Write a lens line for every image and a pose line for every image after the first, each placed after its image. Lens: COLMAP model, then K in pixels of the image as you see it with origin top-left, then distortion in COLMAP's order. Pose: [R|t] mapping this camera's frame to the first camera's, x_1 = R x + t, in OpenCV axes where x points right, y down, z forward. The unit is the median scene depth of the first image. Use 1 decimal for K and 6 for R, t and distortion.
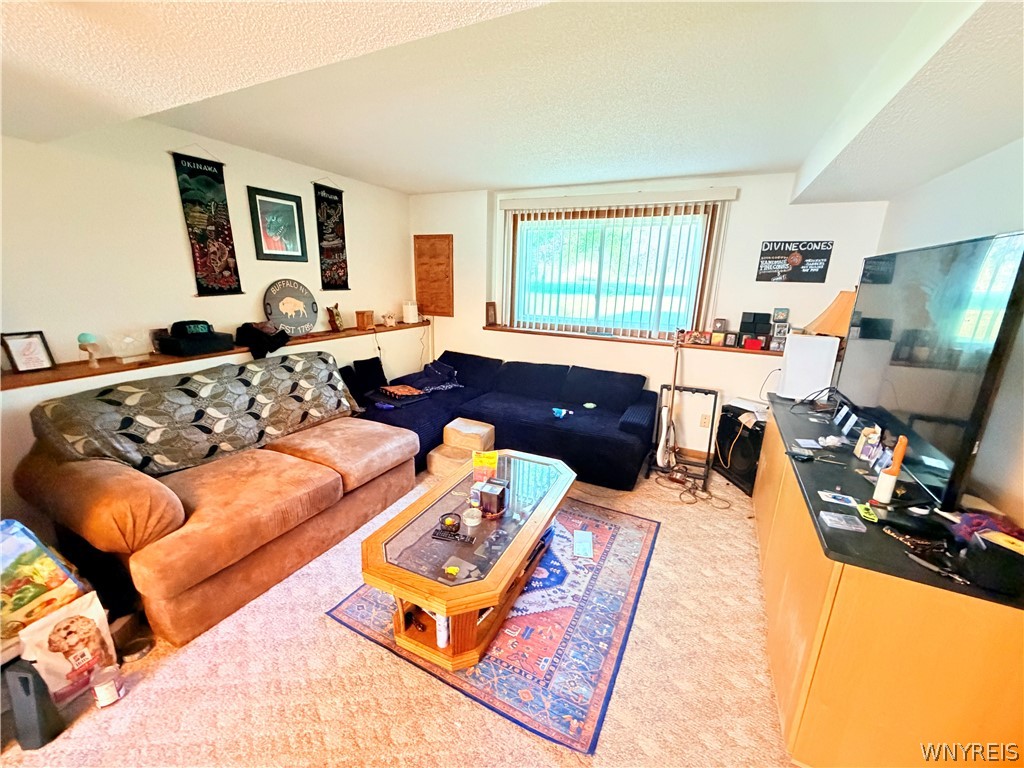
lens RADIAL K [[408.8, 0, 509.3], [0, 408.8, 385.1], [0, 0, 1]] dist [-0.000320, 0.000637]
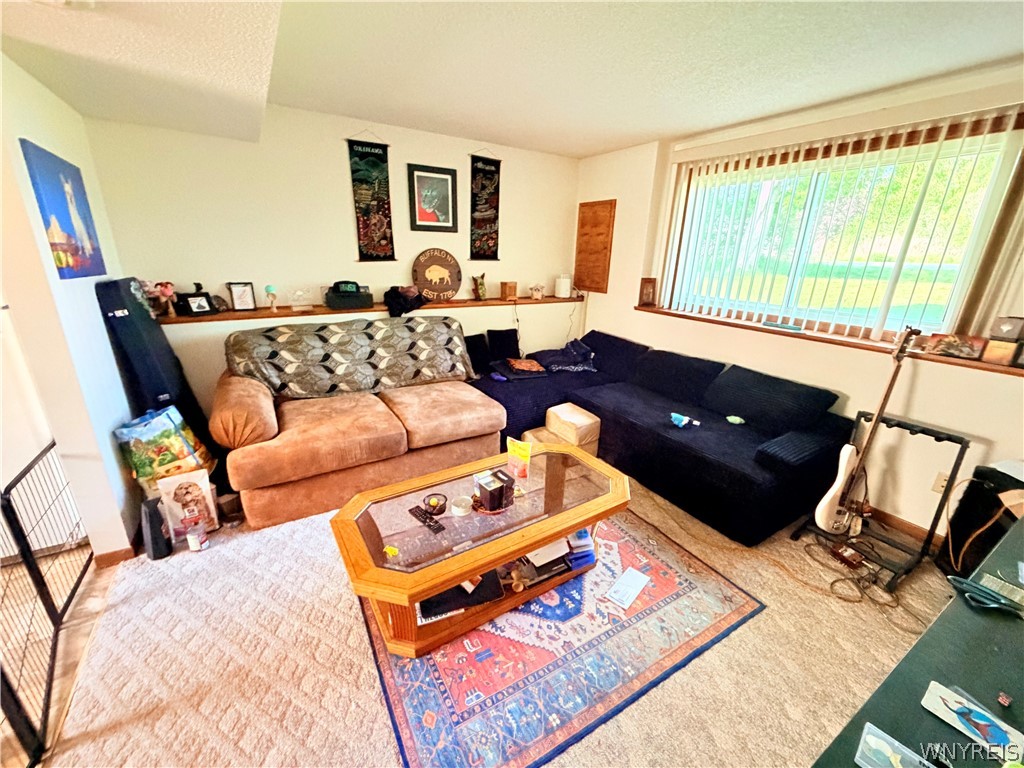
lens RADIAL K [[408.8, 0, 509.3], [0, 408.8, 386.0], [0, 0, 1]] dist [-0.000320, 0.000637]
pose [[0.845294, 0.165990, -0.507863, 0.299442], [-0.142199, 0.986127, 0.085627, -0.022235], [0.515031, -0.000163, 0.857172, 0.202987]]
